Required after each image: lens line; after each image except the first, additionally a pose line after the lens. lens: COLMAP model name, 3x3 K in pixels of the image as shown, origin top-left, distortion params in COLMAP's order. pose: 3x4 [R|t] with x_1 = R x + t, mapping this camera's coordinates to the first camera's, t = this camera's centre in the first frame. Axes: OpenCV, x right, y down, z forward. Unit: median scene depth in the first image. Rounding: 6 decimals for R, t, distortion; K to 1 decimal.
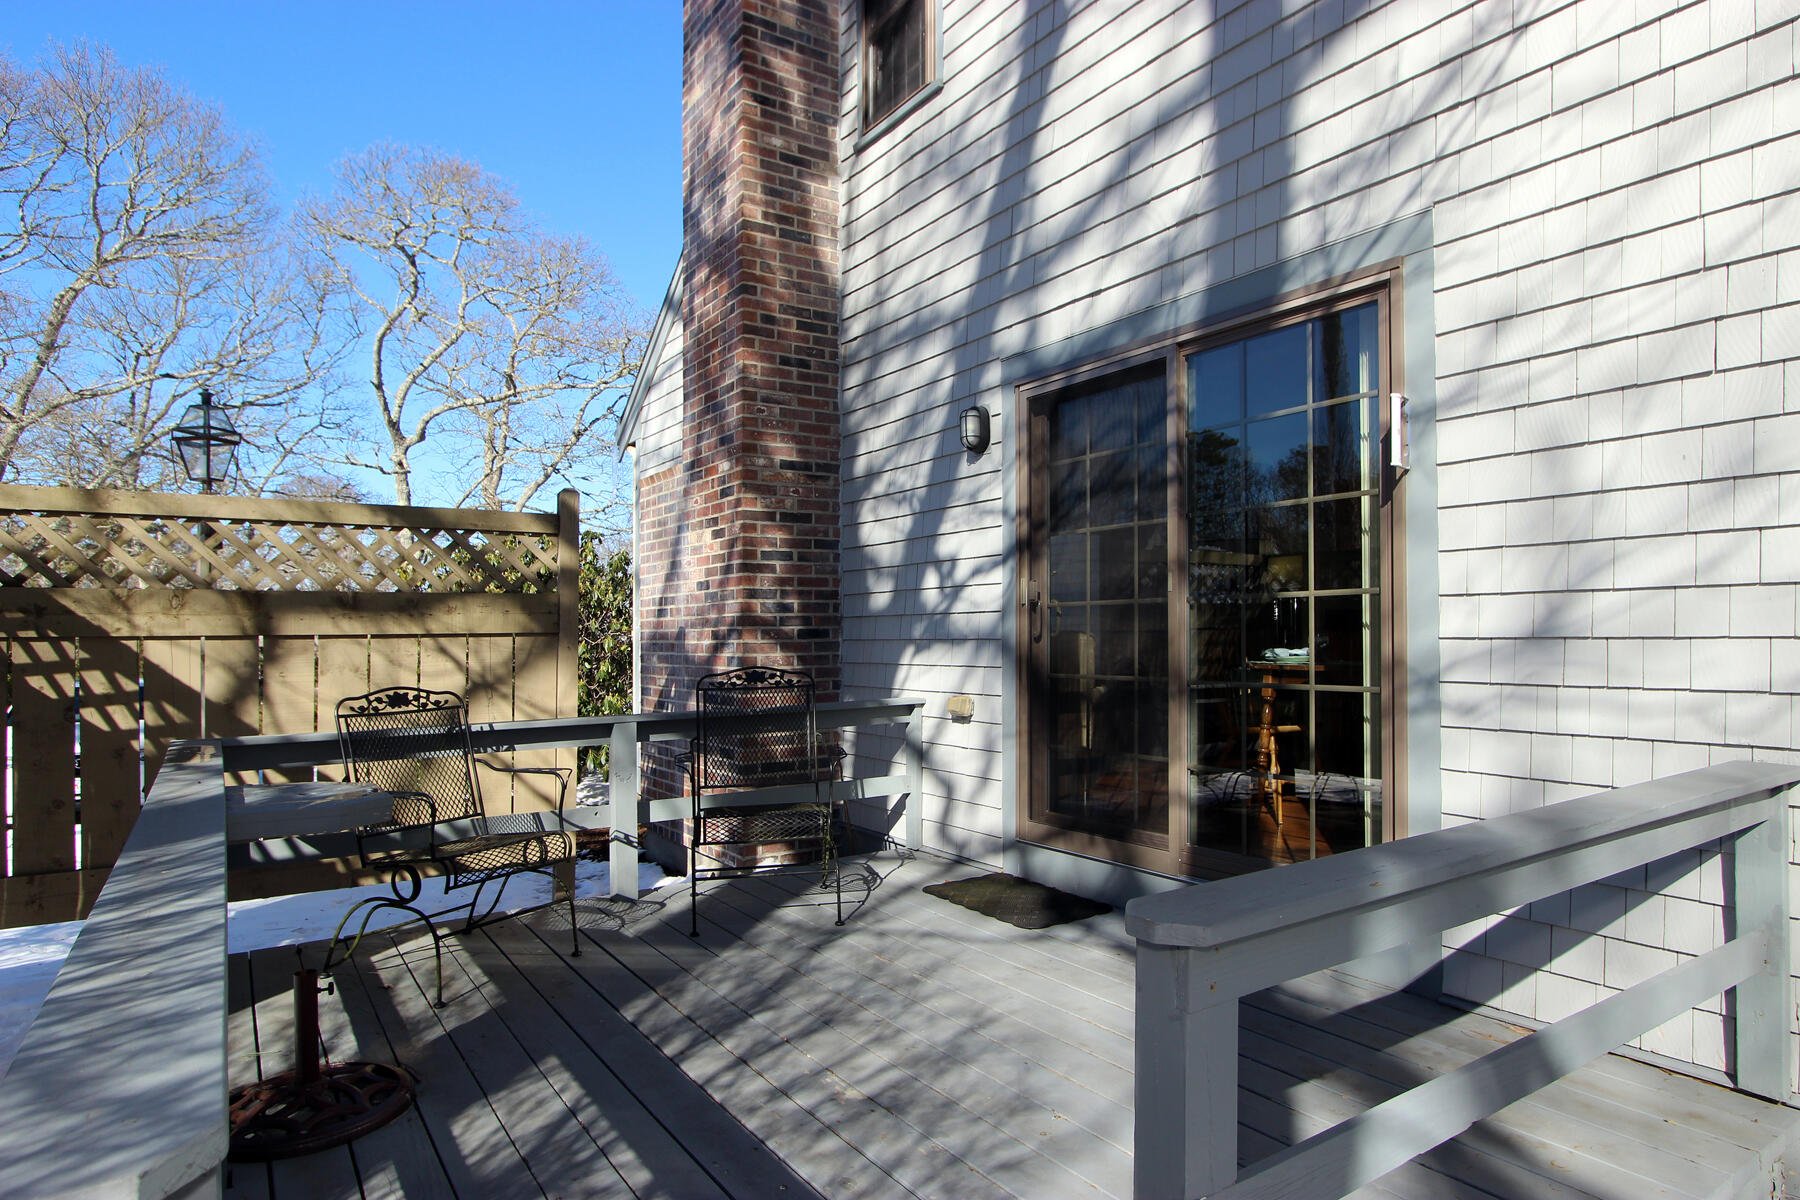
lens RADIAL K [[1052.9, 0, 904.3], [0, 1052.9, 615.0], [0, 0, 1]] dist [0.009032, 0.001592]
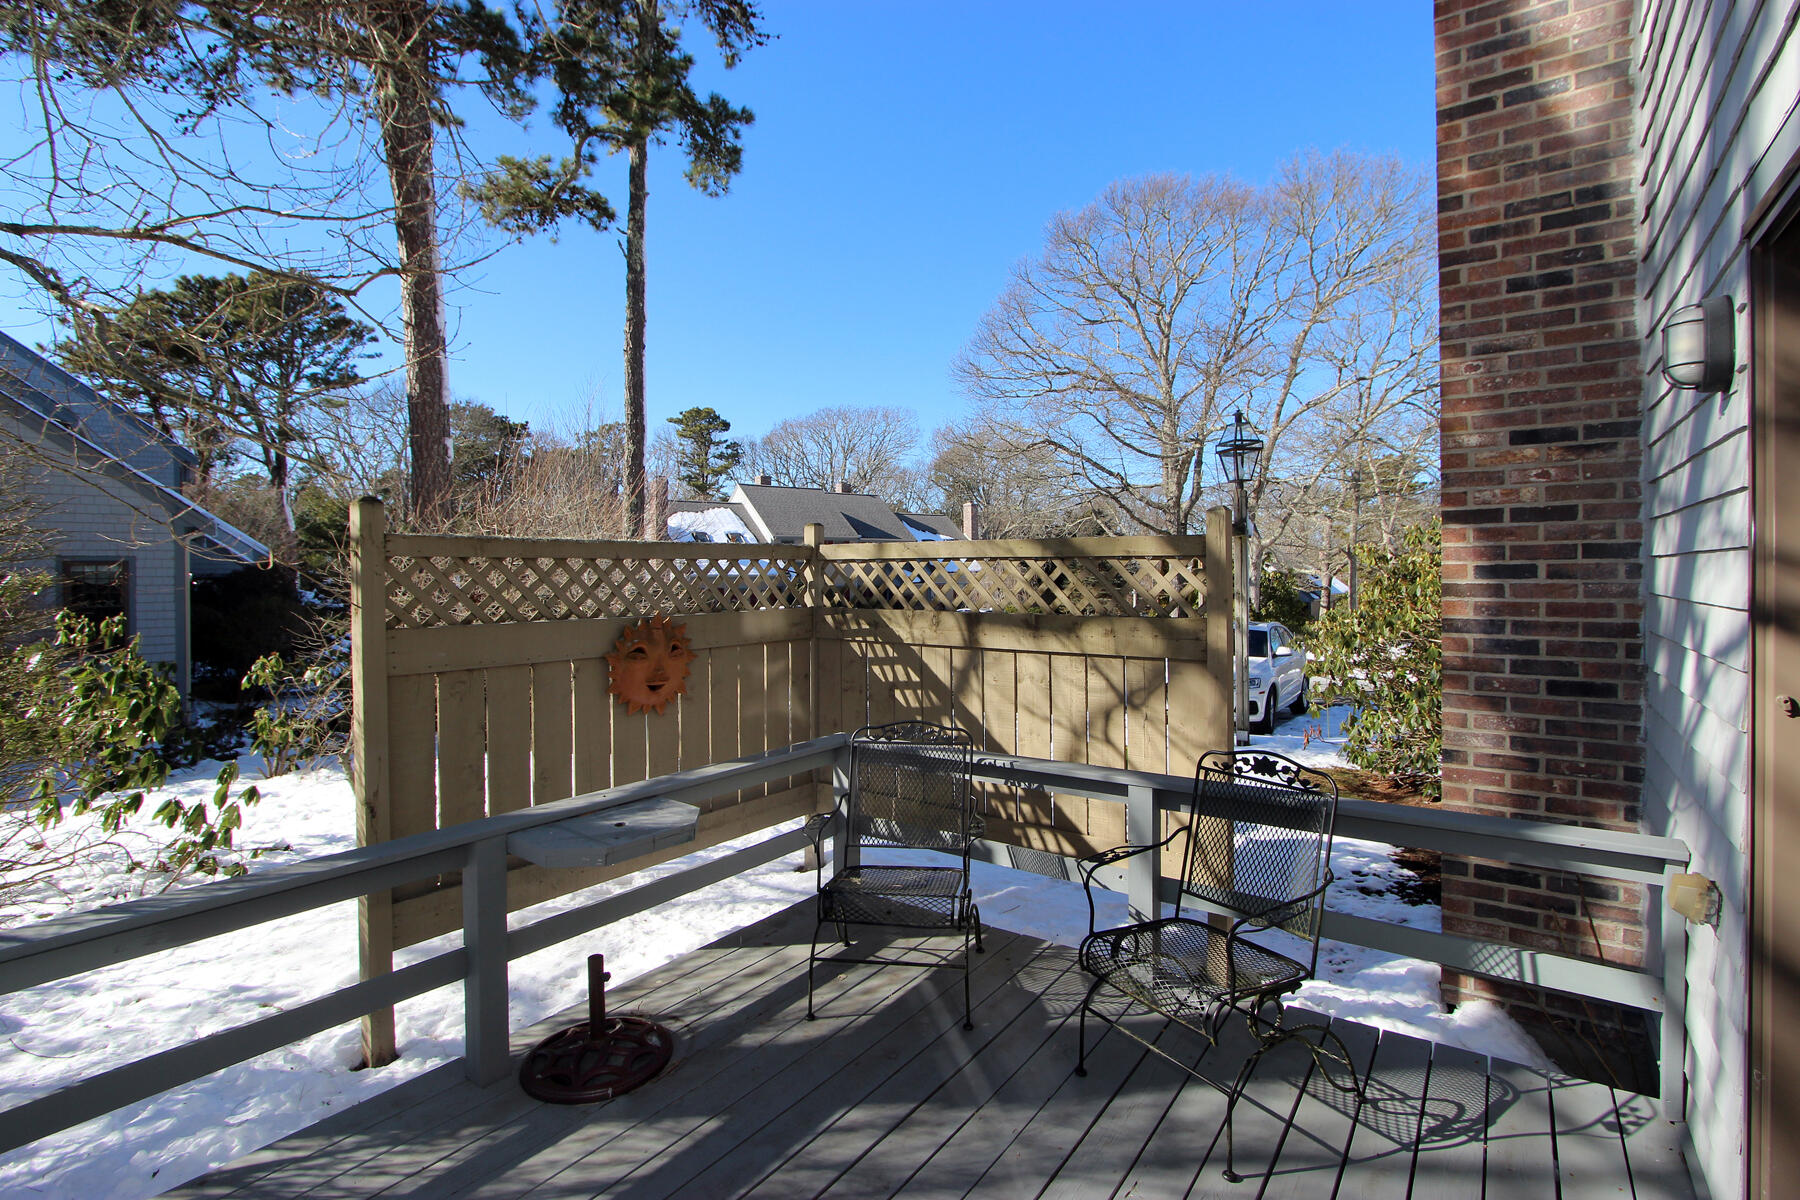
lens RADIAL K [[848.0, 0, 900.0], [0, 848.0, 588.1], [0, 0, 1]] dist [-0.019034, 0.004689]
pose [[0.360698, 0.025667, -0.932329, 0.298682], [0.016612, 0.999286, 0.033937, -0.084381], [0.932535, -0.027729, 0.360014, 0.512420]]
